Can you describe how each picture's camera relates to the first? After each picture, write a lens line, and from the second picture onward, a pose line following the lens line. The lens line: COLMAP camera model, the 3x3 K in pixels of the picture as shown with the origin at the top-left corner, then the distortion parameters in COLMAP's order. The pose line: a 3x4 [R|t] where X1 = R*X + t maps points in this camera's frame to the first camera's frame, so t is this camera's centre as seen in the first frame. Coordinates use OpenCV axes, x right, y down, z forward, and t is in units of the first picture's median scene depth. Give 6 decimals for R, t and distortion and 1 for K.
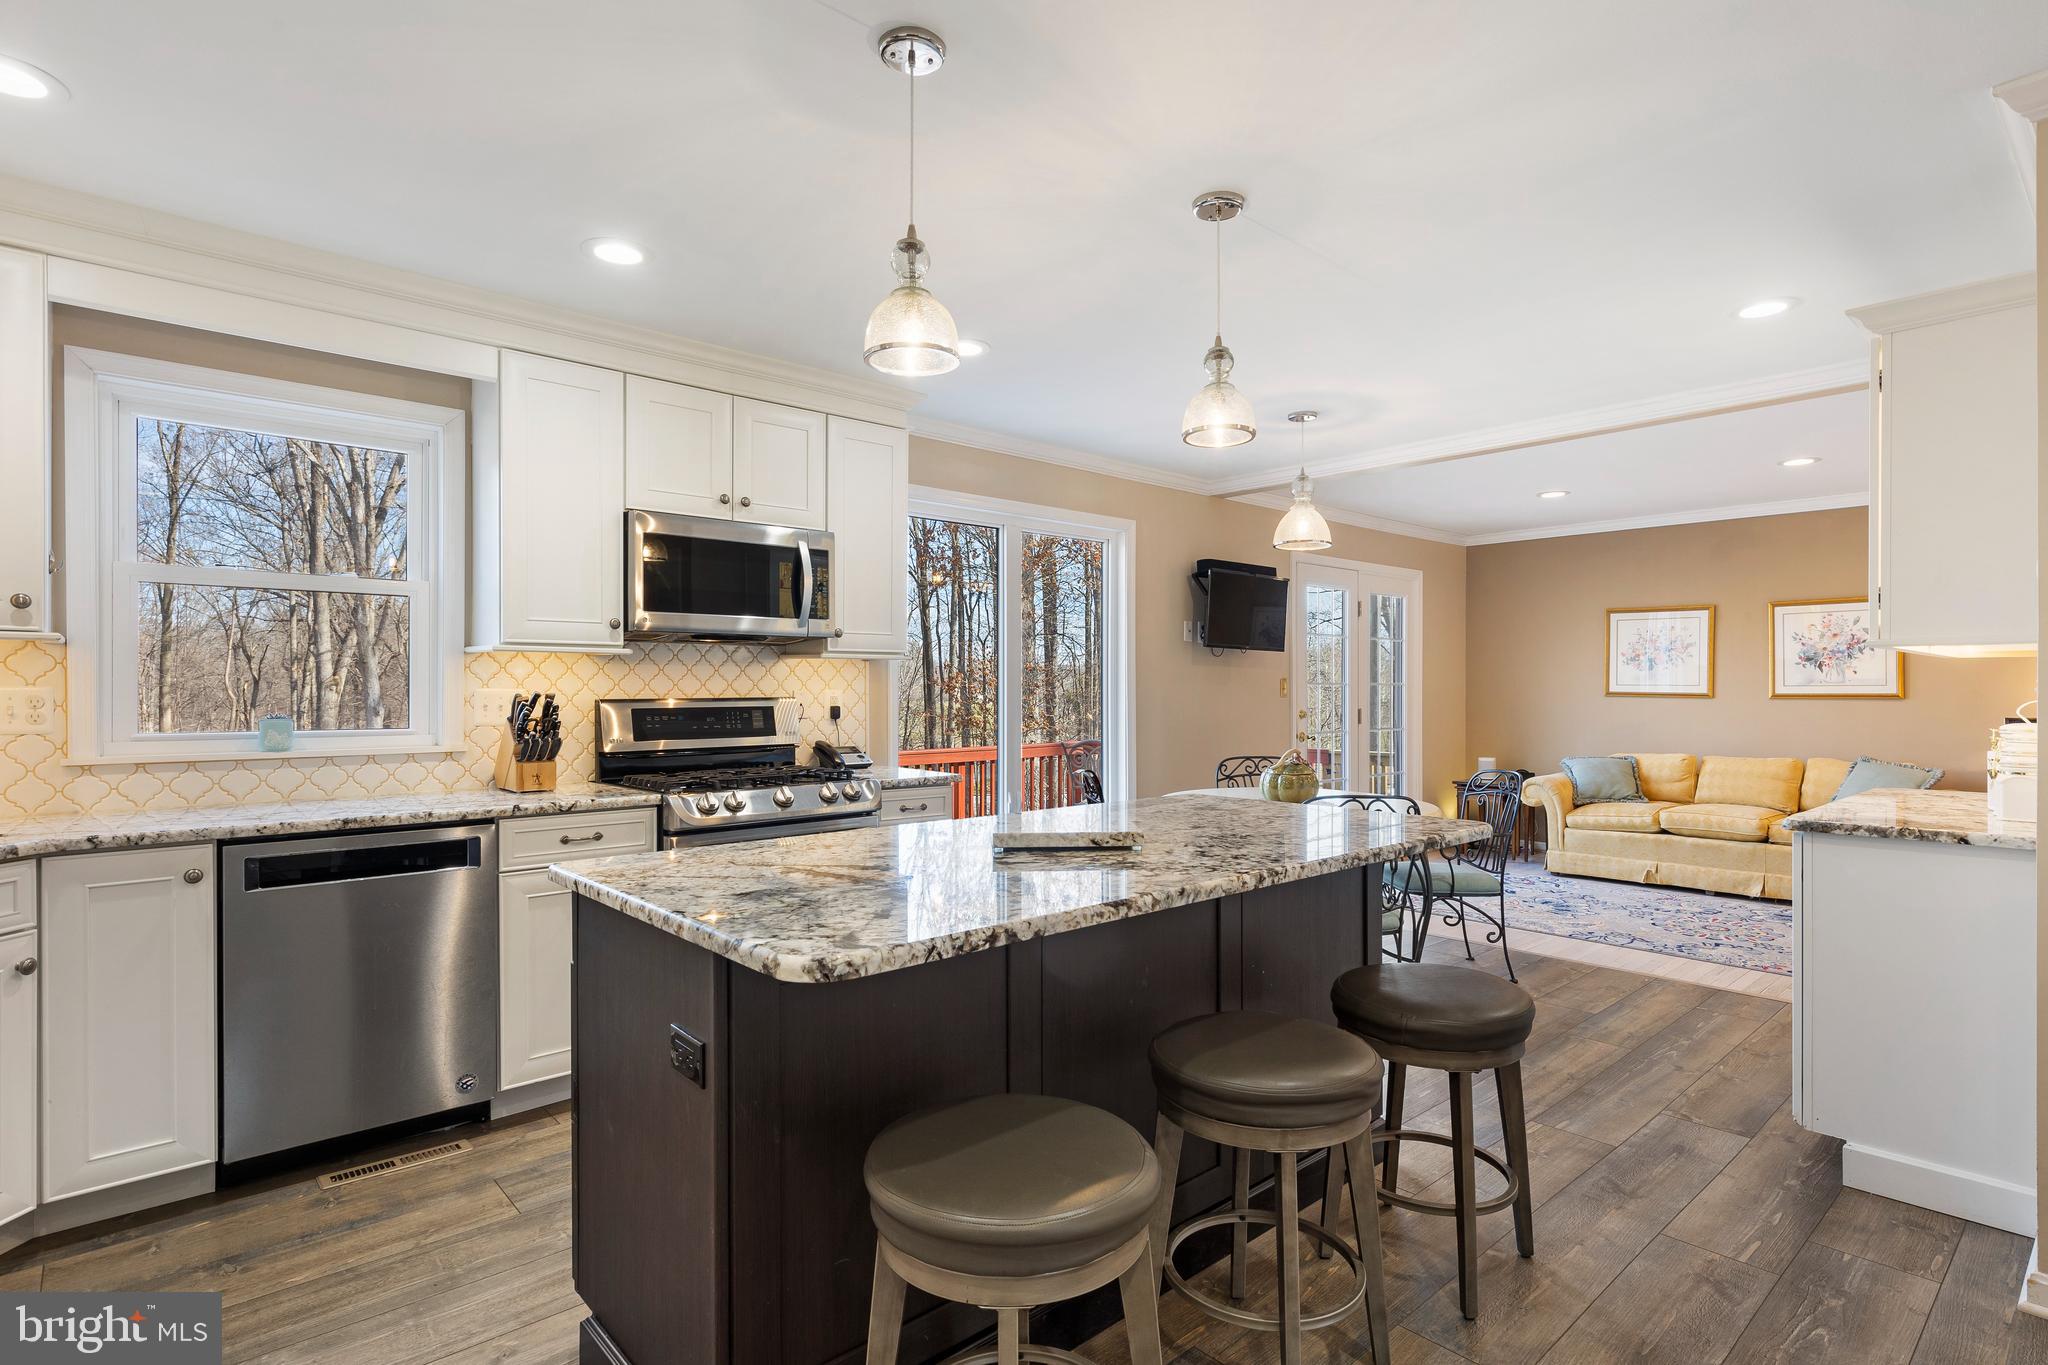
lens RADIAL K [[1028.2, 0, 1037.9], [0, 1028.2, 692.9], [0, 0, 1]] dist [0.002658, 0.000123]
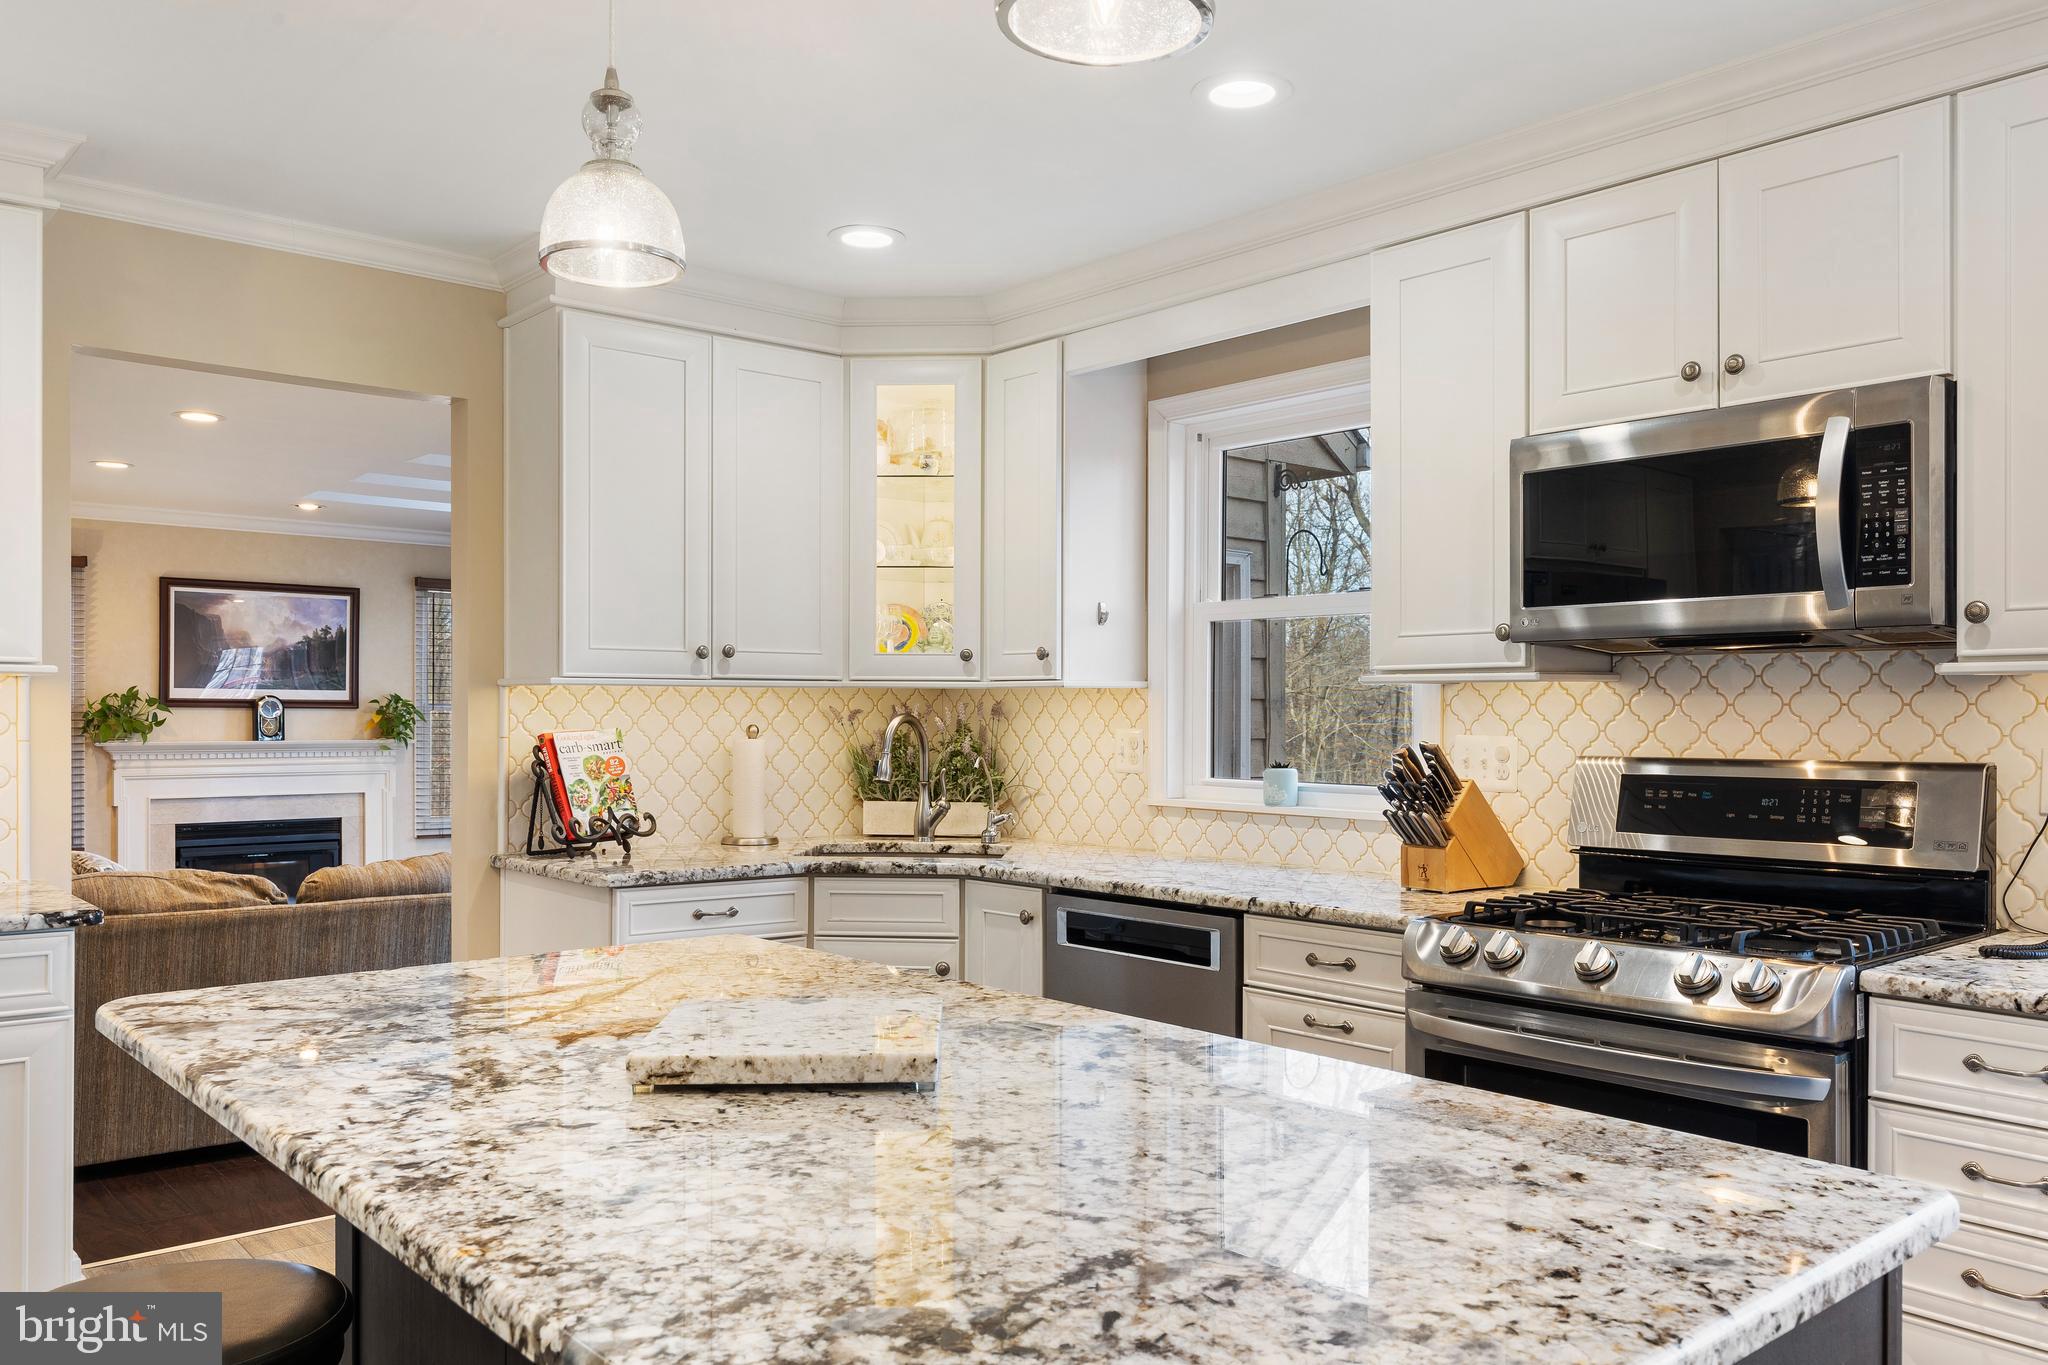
lens RADIAL K [[1544.6, 0, 1030.9], [0, 1544.6, 716.1], [0, 0, 1]] dist [-0.000521, -0.001035]
pose [[-0.020783, 0.001143, -0.999783, 0.445222], [-0.007199, 0.999973, 0.001293, -0.014693], [0.999758, 0.007224, -0.020774, 0.650189]]
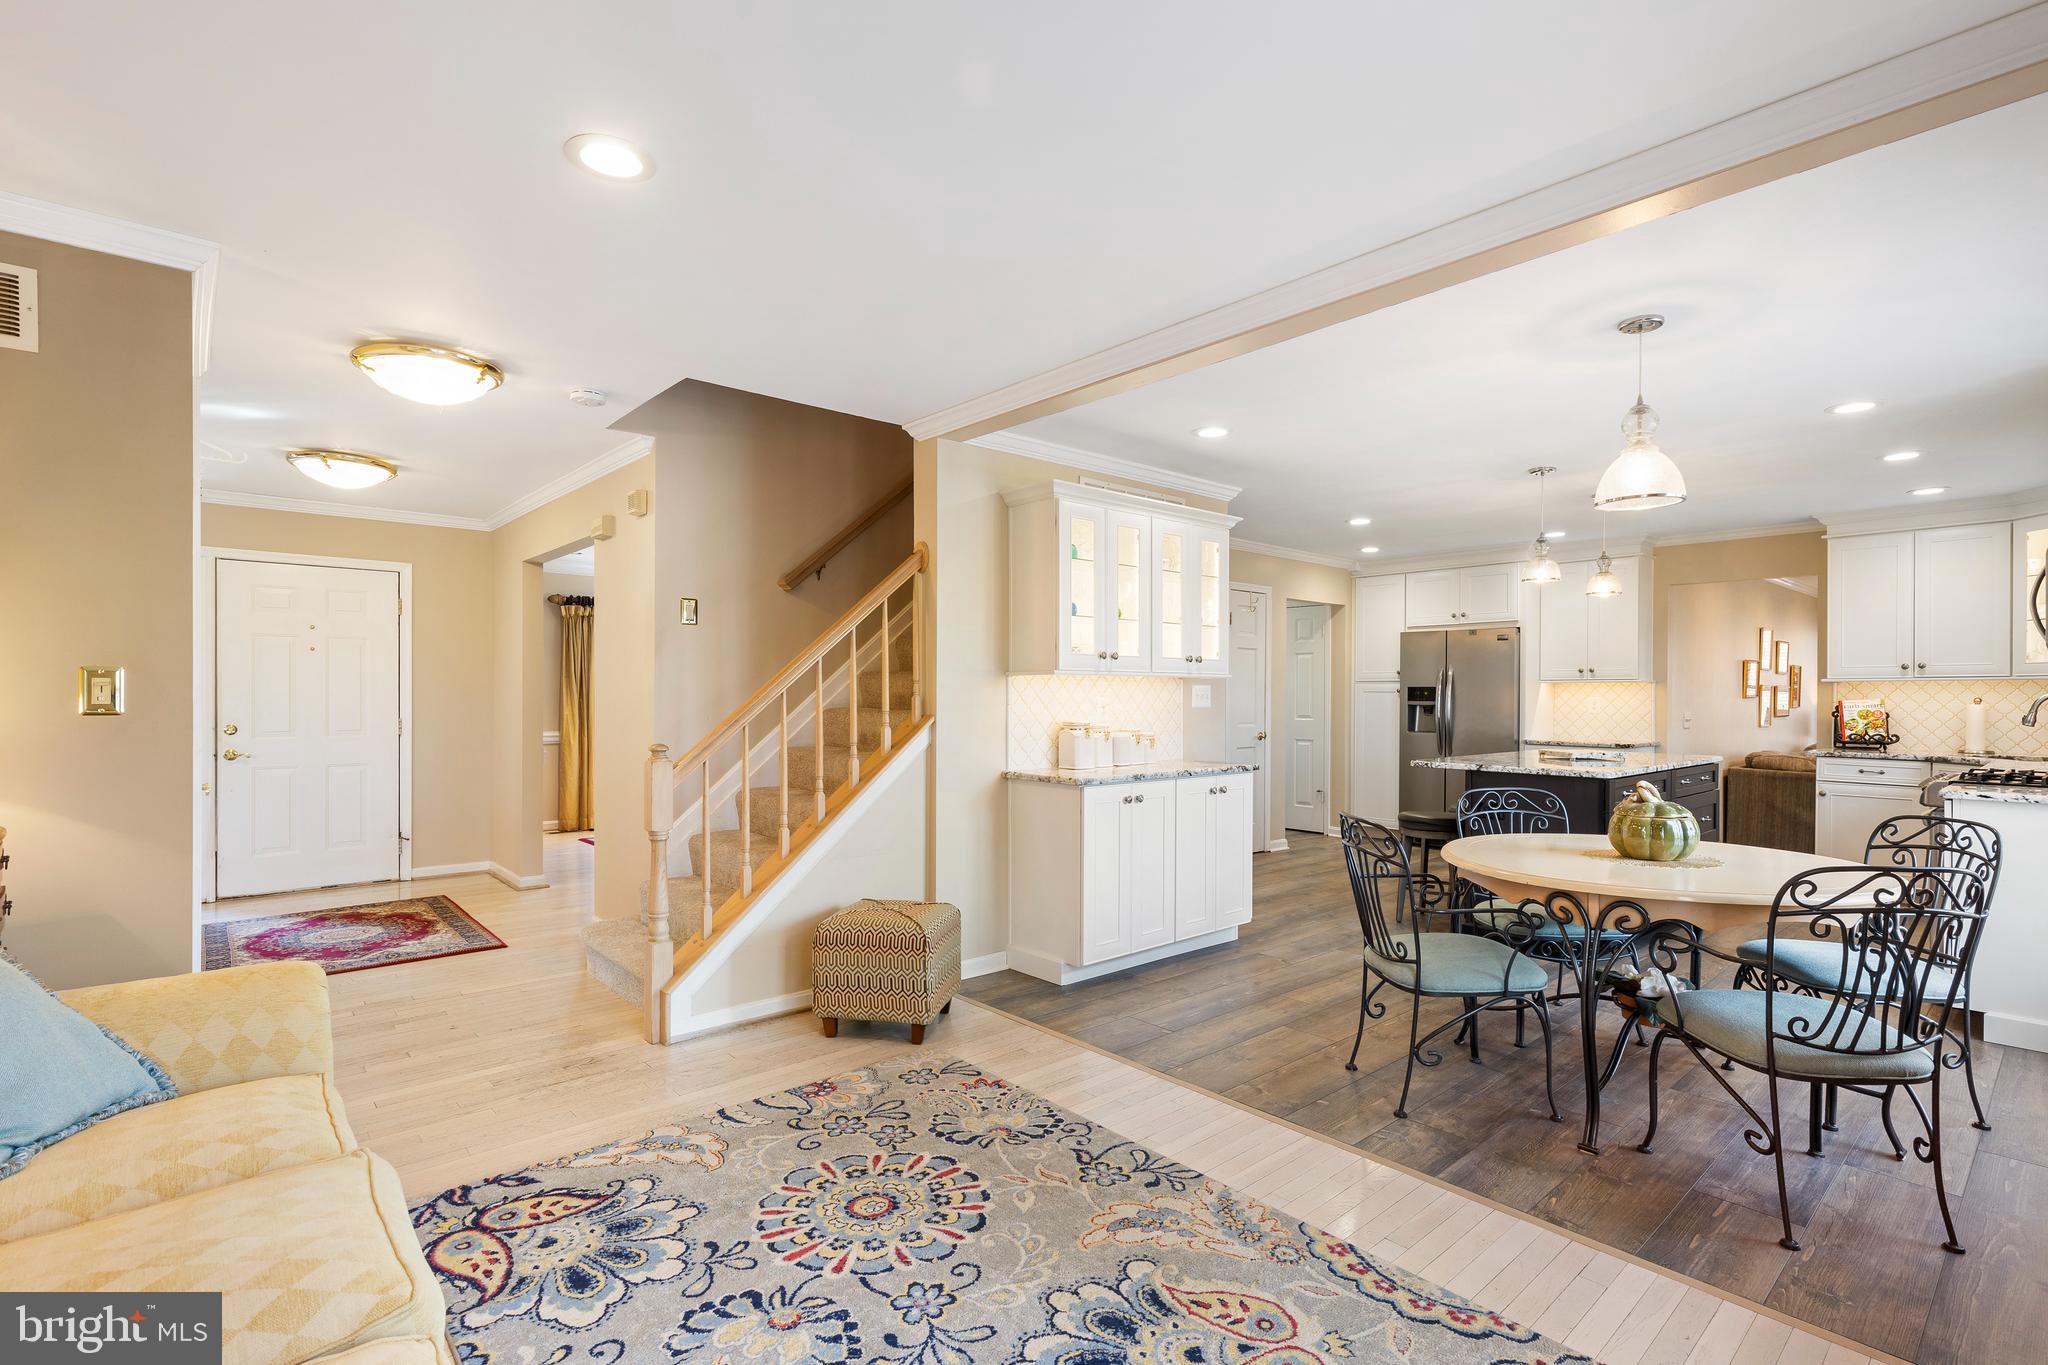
lens RADIAL K [[952.5, 0, 1040.8], [0, 952.5, 700.5], [0, 0, 1]] dist [0.008033, -0.000201]
pose [[-0.999993, -0.003227, 0.001856, 0.789059], [-0.003208, 0.999944, 0.010114, -0.011482], [-0.001888, 0.010108, -0.999947, 1.952096]]
